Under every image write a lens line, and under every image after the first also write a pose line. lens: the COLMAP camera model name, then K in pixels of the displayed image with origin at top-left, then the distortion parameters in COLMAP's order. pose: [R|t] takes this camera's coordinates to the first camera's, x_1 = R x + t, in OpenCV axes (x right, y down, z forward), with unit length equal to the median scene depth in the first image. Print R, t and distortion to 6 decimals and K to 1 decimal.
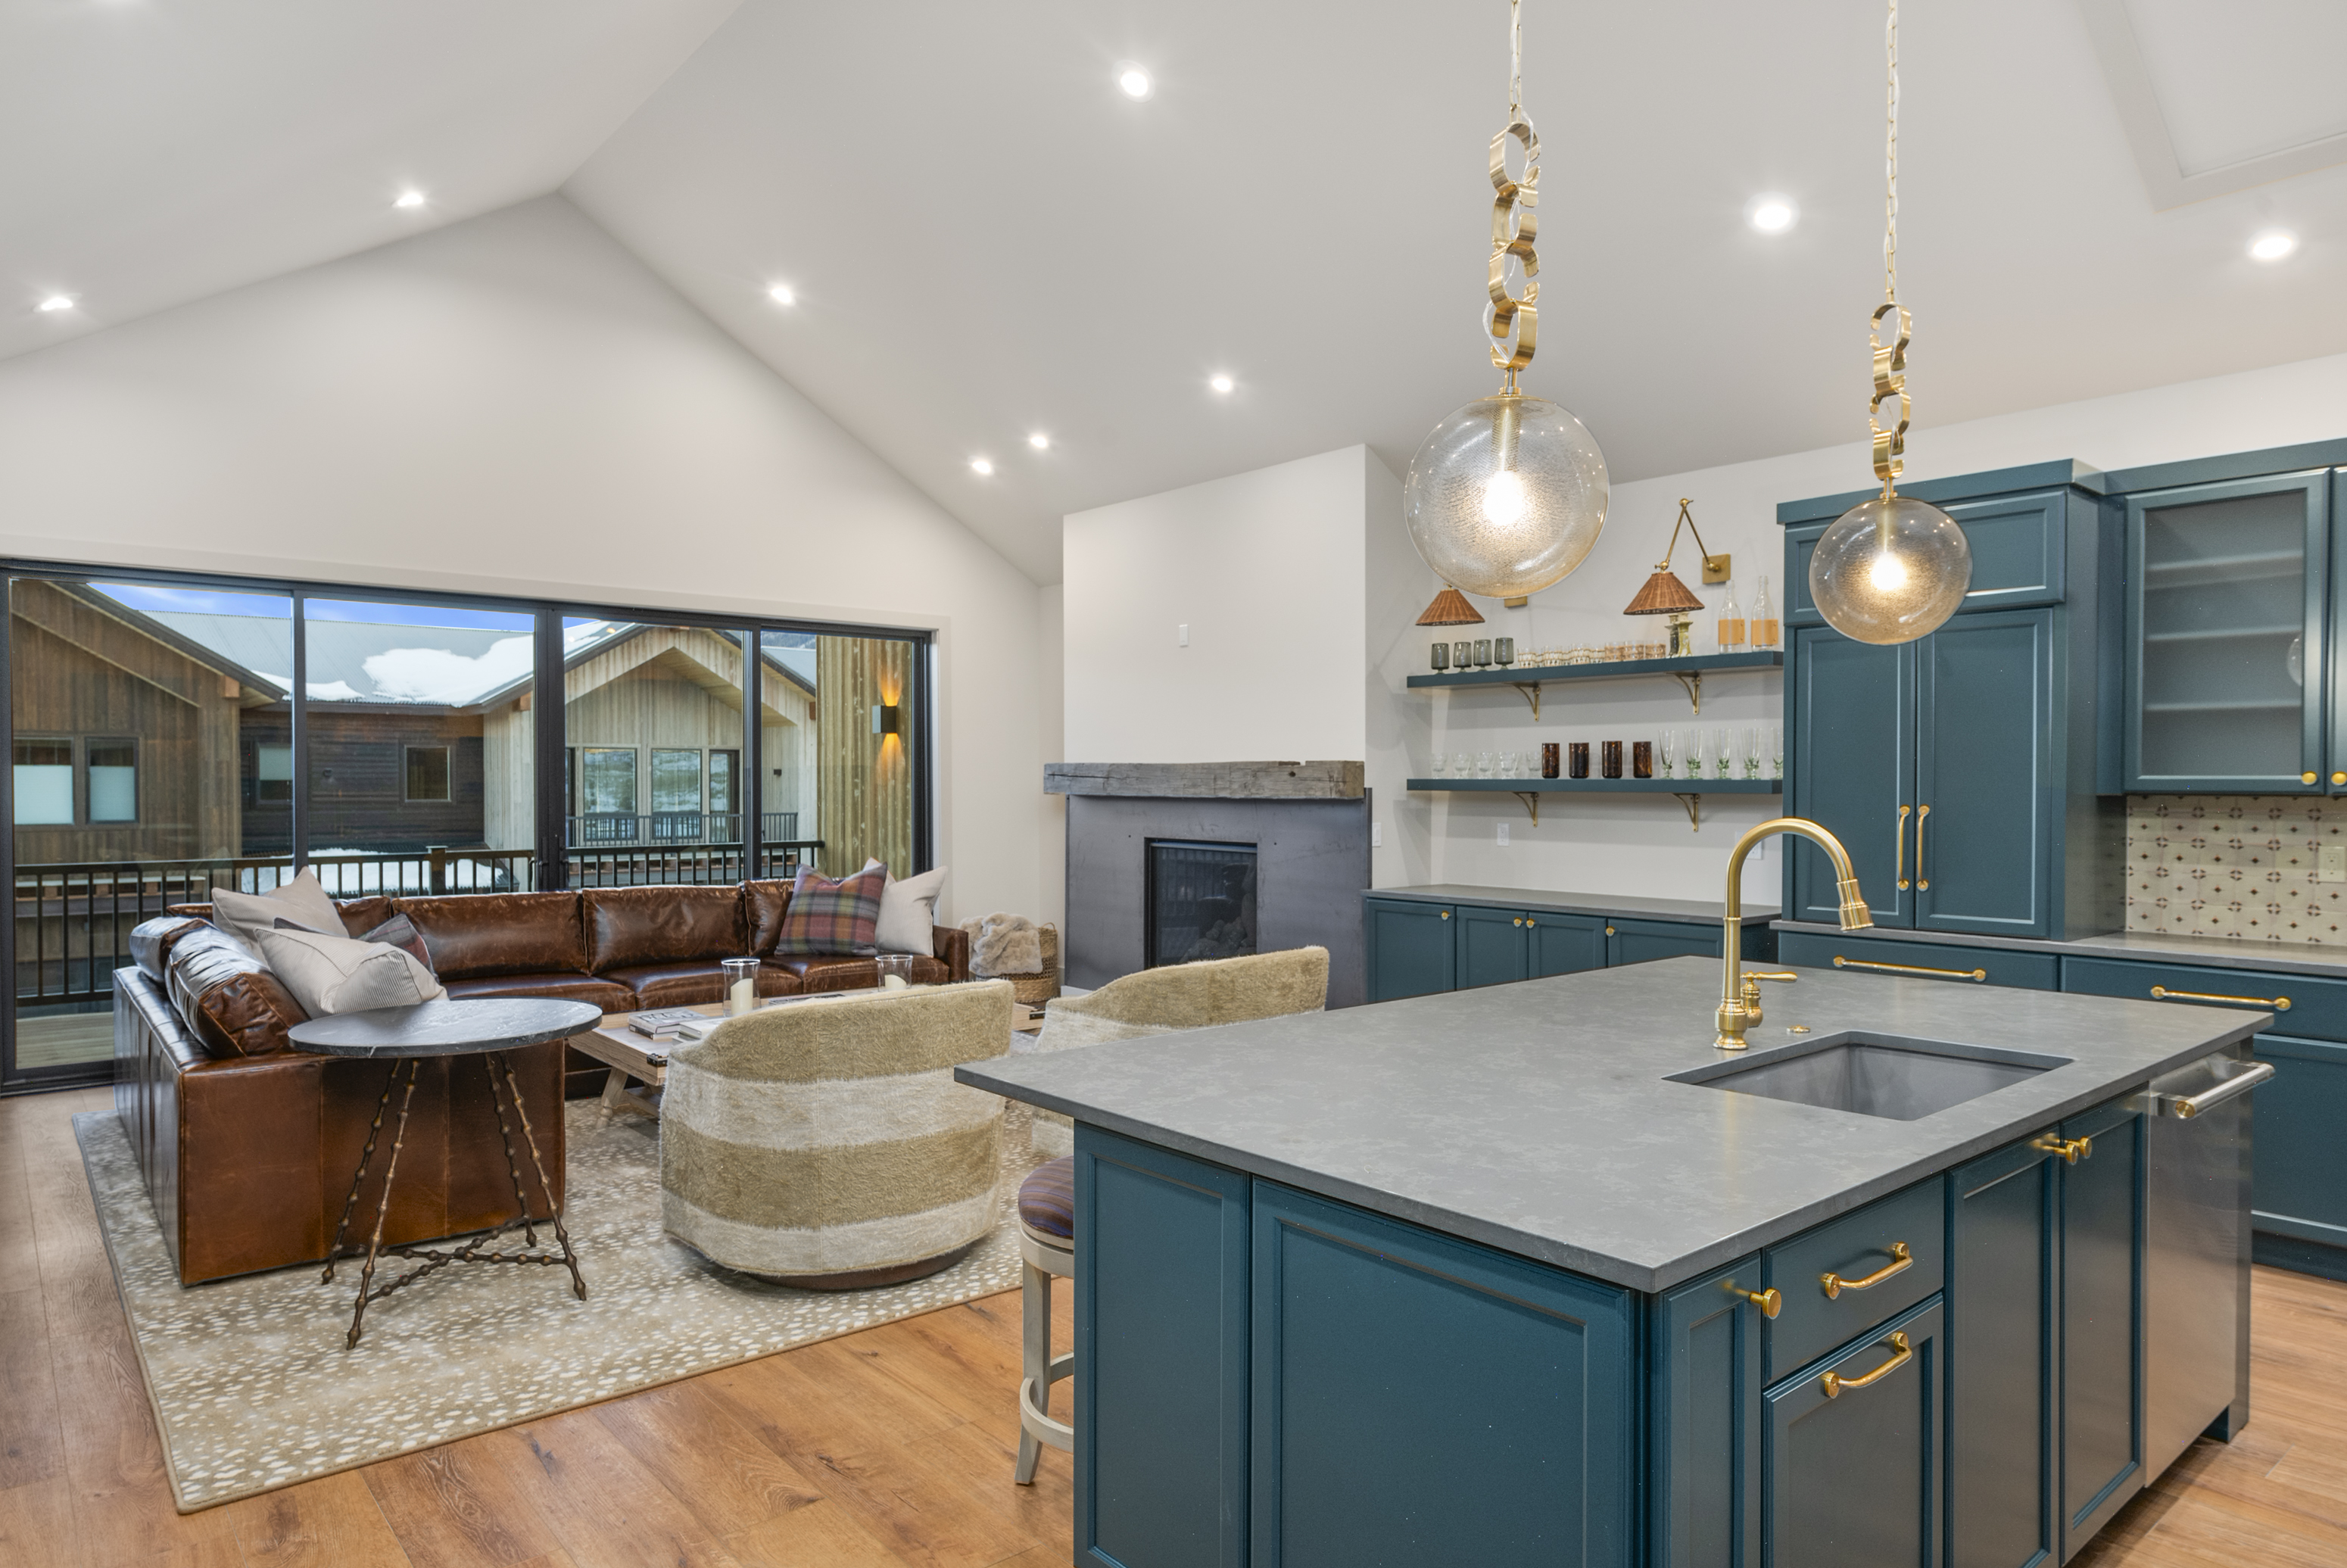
lens RADIAL K [[1449.5, 0, 1173.6], [0, 1449.5, 796.7], [0, 0, 1]] dist [0.000349, -0.000767]
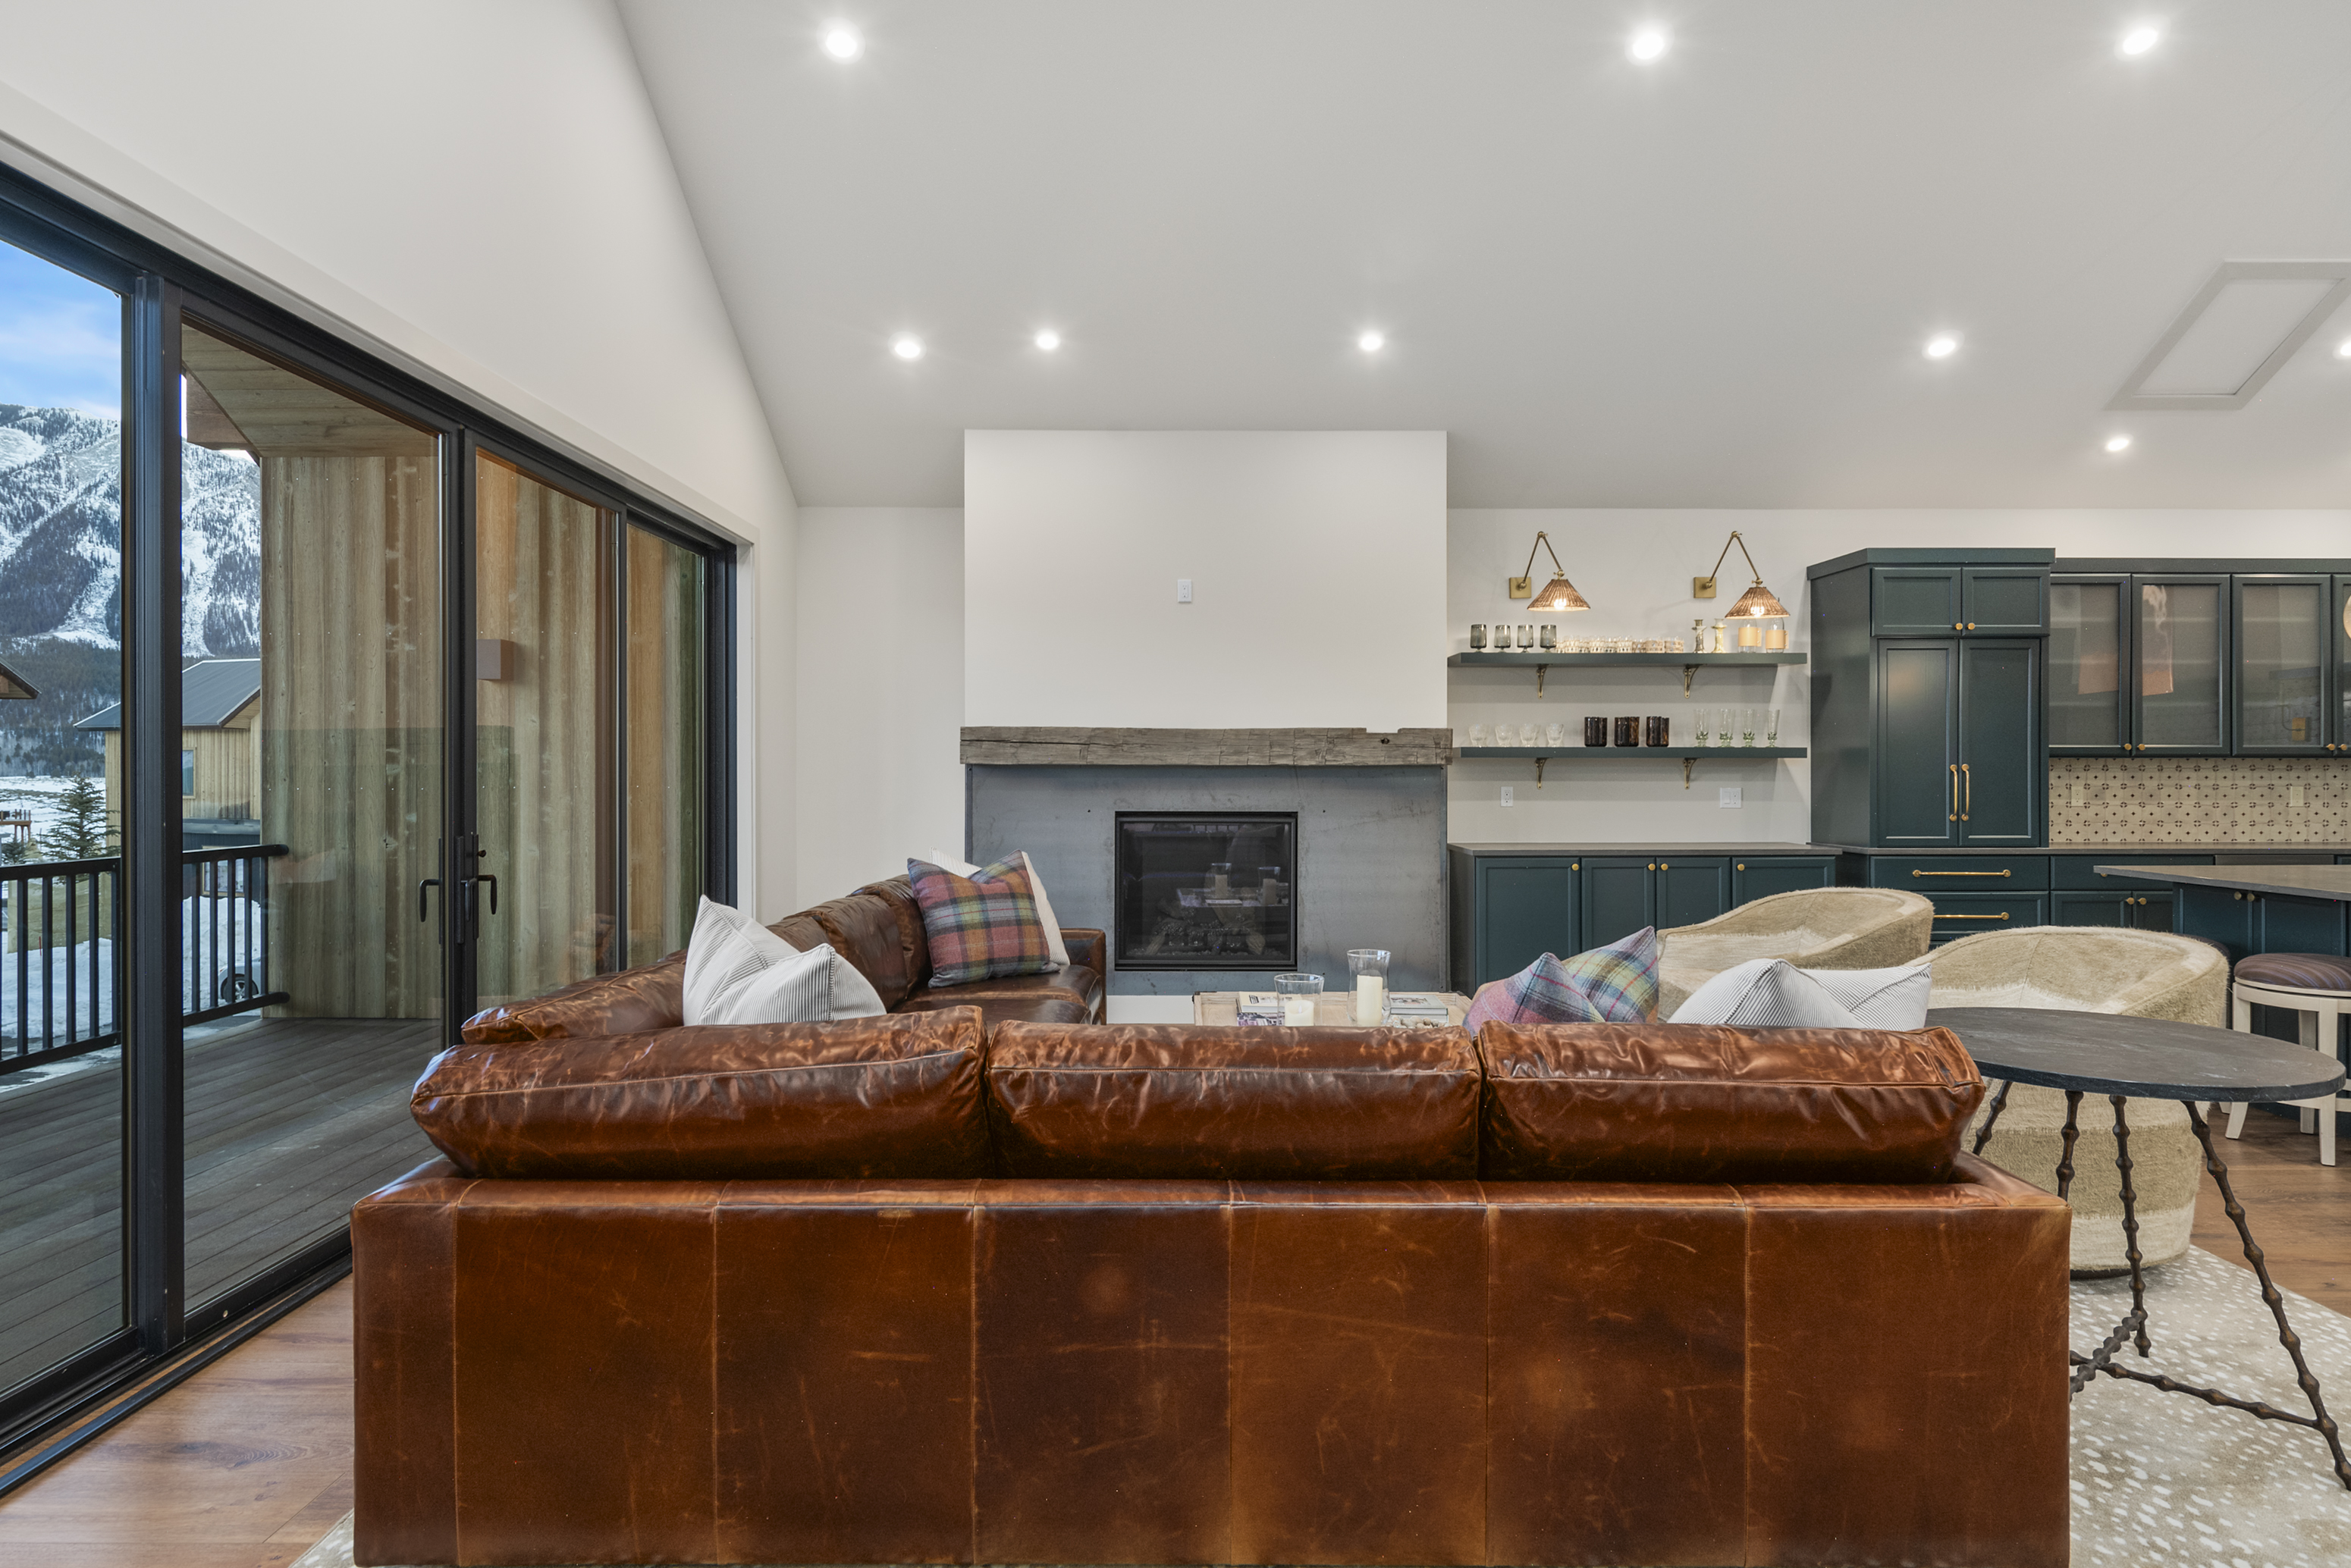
lens RADIAL K [[1311.6, 0, 1171.4], [0, 1311.6, 769.5], [0, 0, 1]] dist [-0.007602, -0.000100]
pose [[0.645626, -0.001632, 0.763652, -0.736354], [0.009047, 0.999944, -0.005512, 0.008308], [-0.763600, 0.010468, 0.645605, 0.533963]]
